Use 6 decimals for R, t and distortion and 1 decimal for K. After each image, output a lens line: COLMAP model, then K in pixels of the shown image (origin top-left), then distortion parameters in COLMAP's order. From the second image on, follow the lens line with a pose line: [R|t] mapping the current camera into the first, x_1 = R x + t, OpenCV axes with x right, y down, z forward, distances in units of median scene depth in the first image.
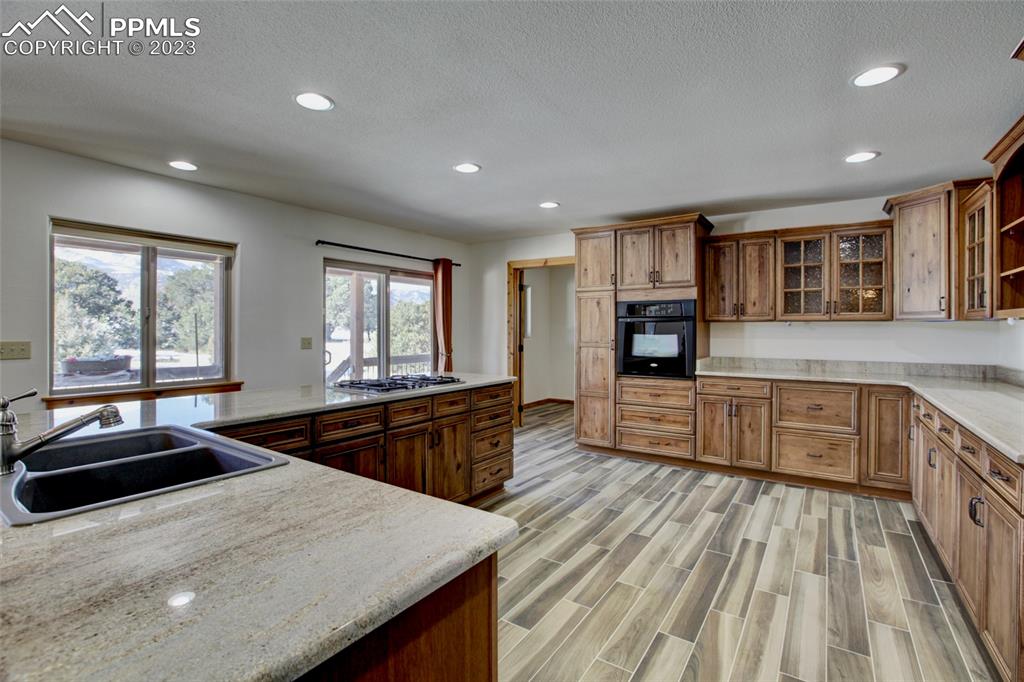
lens RADIAL K [[478.1, 0, 515.7], [0, 478.1, 335.4], [0, 0, 1]] dist [-0.032285, 0.001178]
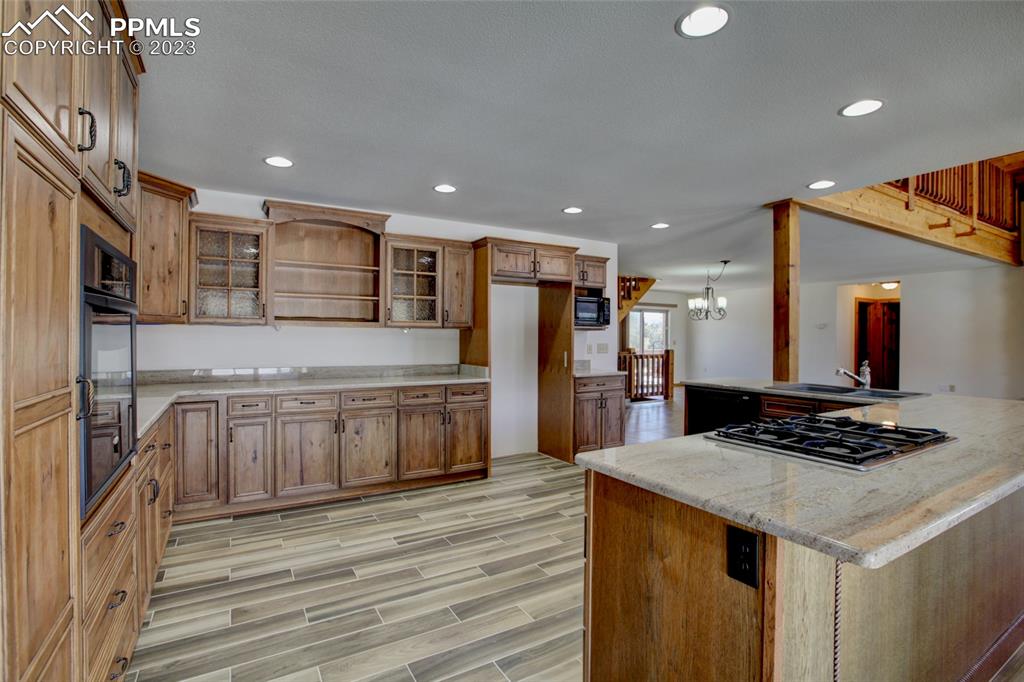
lens RADIAL K [[478.1, 0, 506.3], [0, 478.1, 338.3], [0, 0, 1]] dist [-0.032285, 0.001178]
pose [[-0.896094, -0.010071, 0.443749, -0.132538], [-0.003643, 0.999876, 0.015335, -0.019263], [-0.443849, 0.012125, -0.896020, 1.482285]]
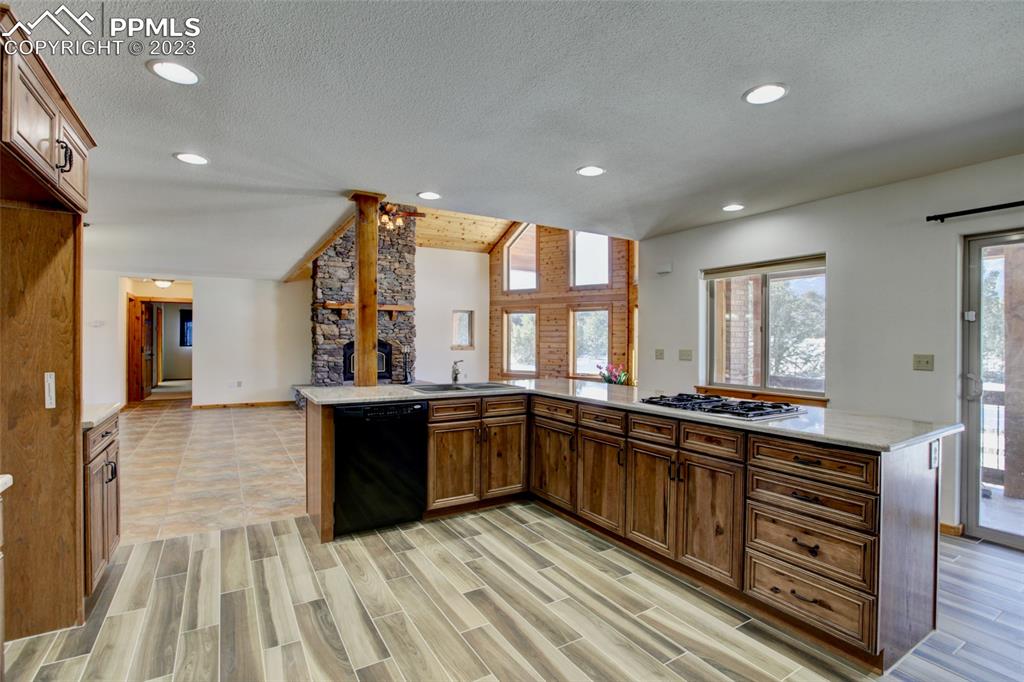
lens RADIAL K [[478.1, 0, 503.6], [0, 478.1, 337.8], [0, 0, 1]] dist [-0.032285, 0.001178]
pose [[-0.438280, -0.011241, -0.898768, 0.601979], [-0.016170, 0.999859, -0.004620, -0.008621], [0.898693, 0.012508, -0.438400, 0.910803]]
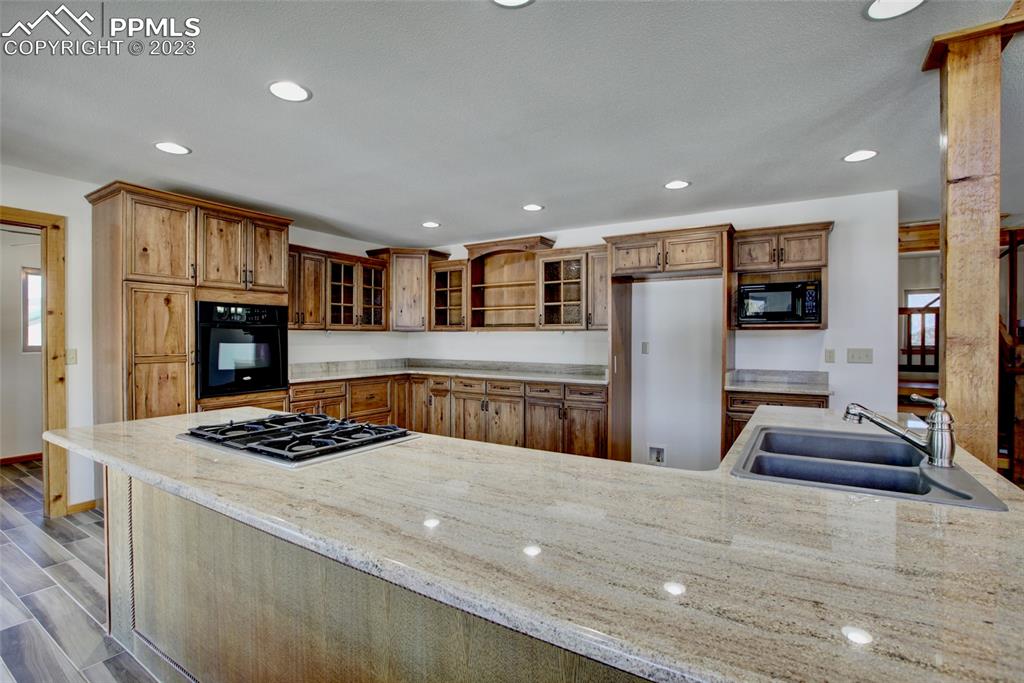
lens RADIAL K [[478.1, 0, 514.7], [0, 478.1, 342.8], [0, 0, 1]] dist [-0.032285, 0.001178]
pose [[-0.034513, -0.014134, 0.999304, -0.736780], [0.009250, 0.999853, 0.014461, -0.013102], [-0.999361, 0.009742, -0.034377, 0.683022]]
